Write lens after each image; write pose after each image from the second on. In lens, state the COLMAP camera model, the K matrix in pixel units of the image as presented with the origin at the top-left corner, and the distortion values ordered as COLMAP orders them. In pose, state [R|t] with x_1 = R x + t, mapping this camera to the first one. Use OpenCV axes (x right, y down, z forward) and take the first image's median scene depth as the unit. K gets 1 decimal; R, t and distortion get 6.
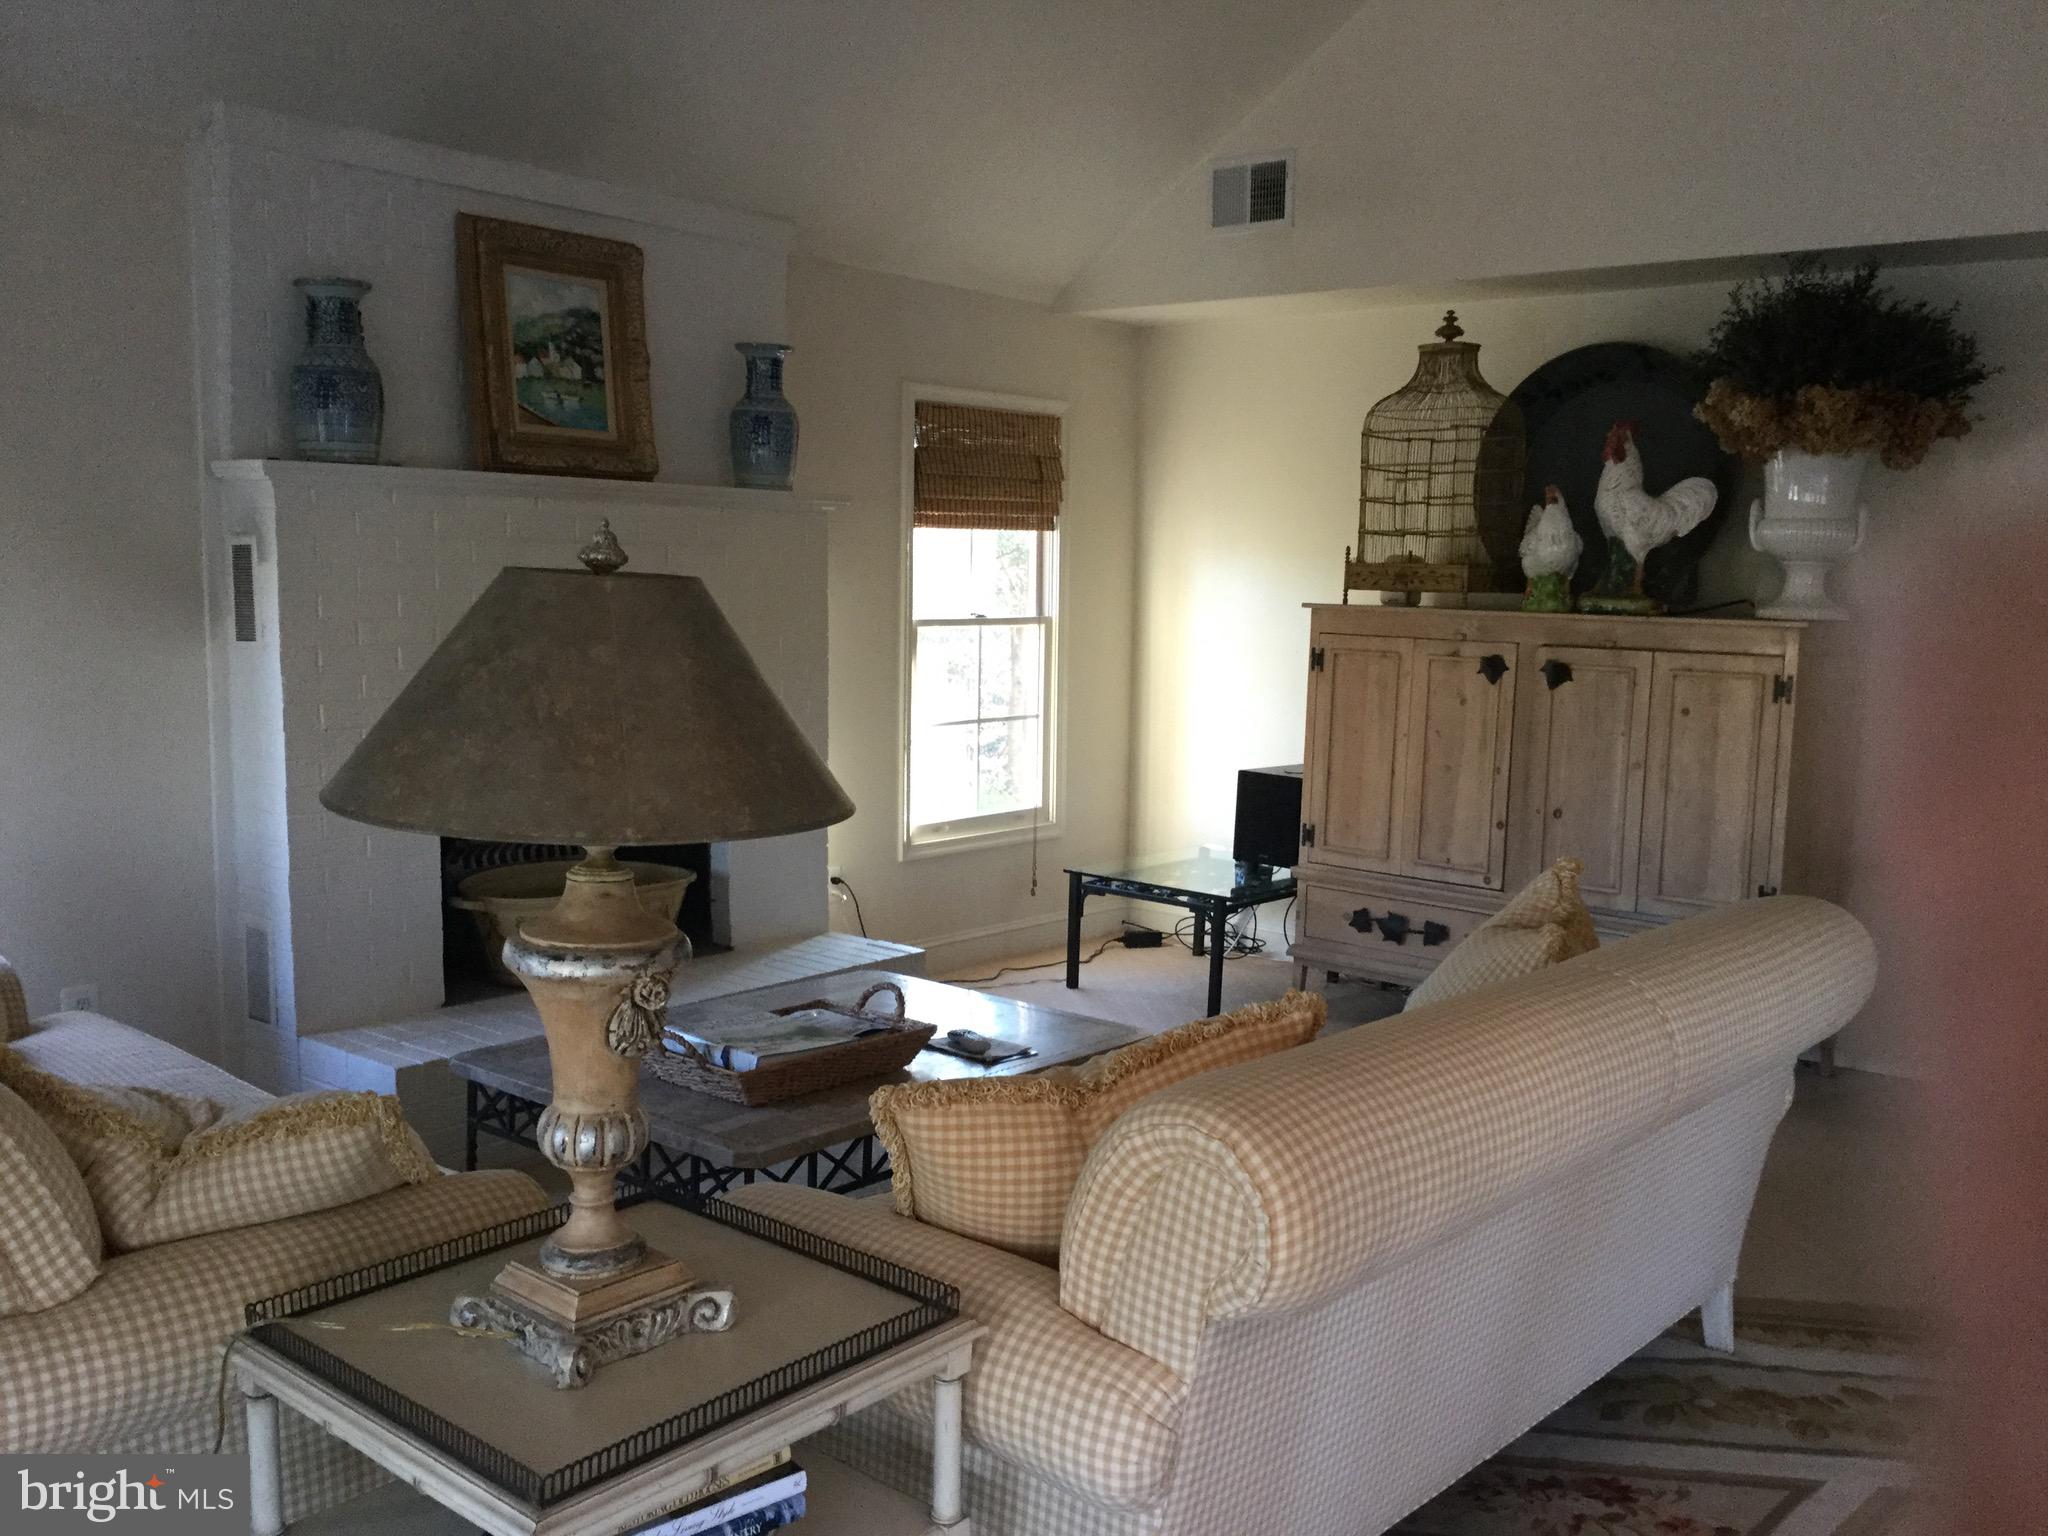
lens RADIAL K [[1806.9, 0, 1024.0], [0, 1806.9, 768.0], [0, 0, 1]] dist [0.072840, -0.004668]
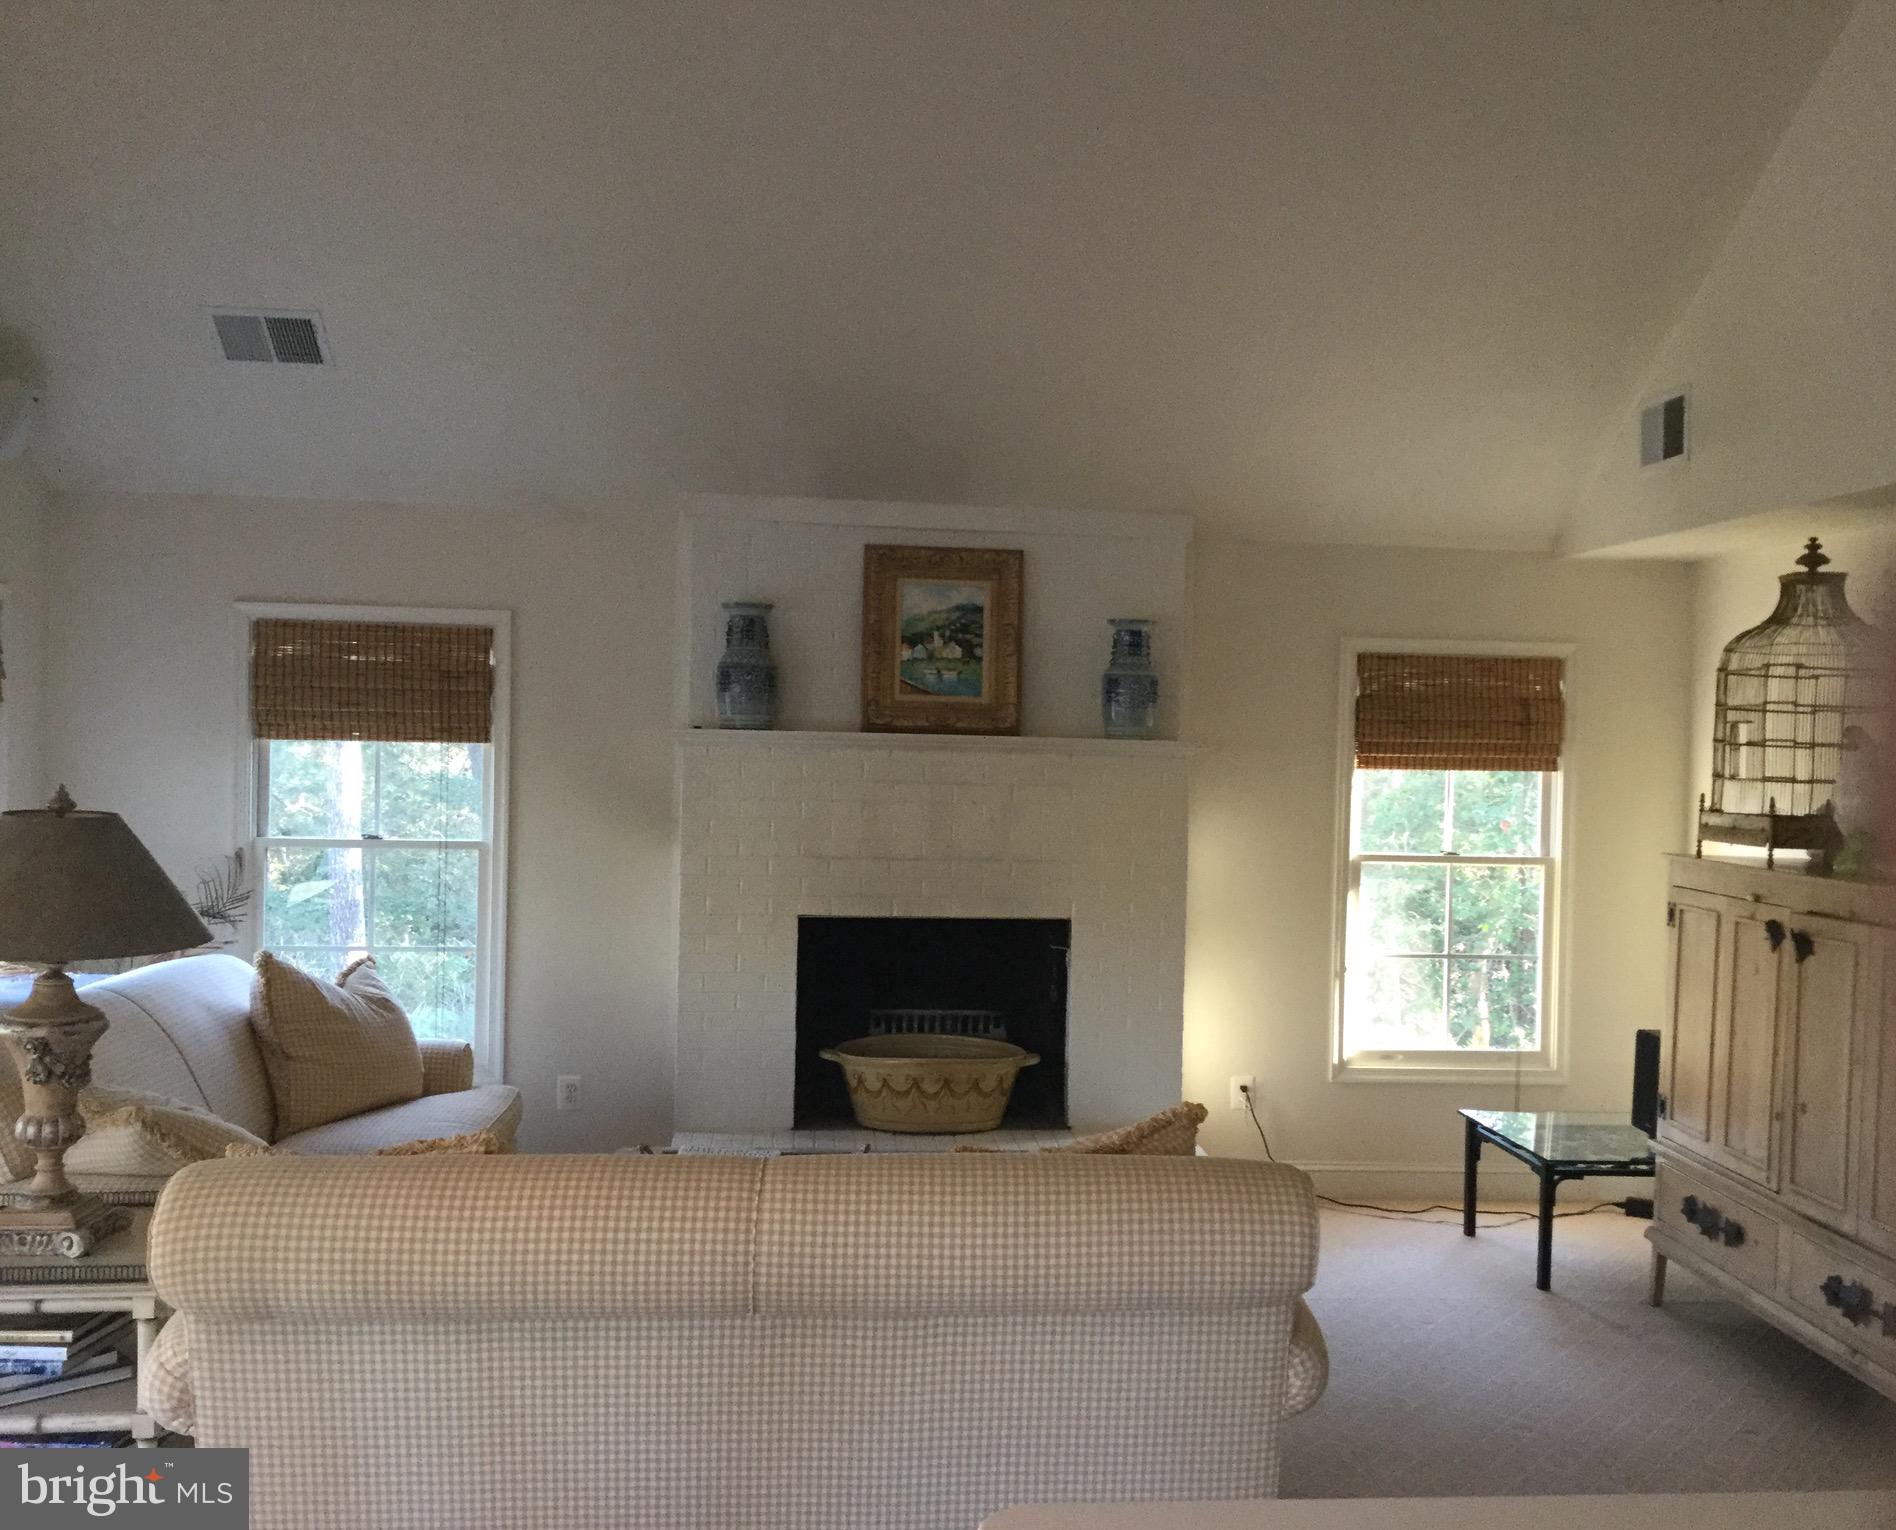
lens RADIAL K [[1736.6, 0, 948.0], [0, 1736.6, 765.0], [0, 0, 1]] dist [0.027365, 0.000284]
pose [[0.737471, 0.003810, -0.675369, 0.539942], [-0.087116, 0.992167, -0.089529, -0.026209], [0.669737, 0.124861, 0.732026, 0.099835]]
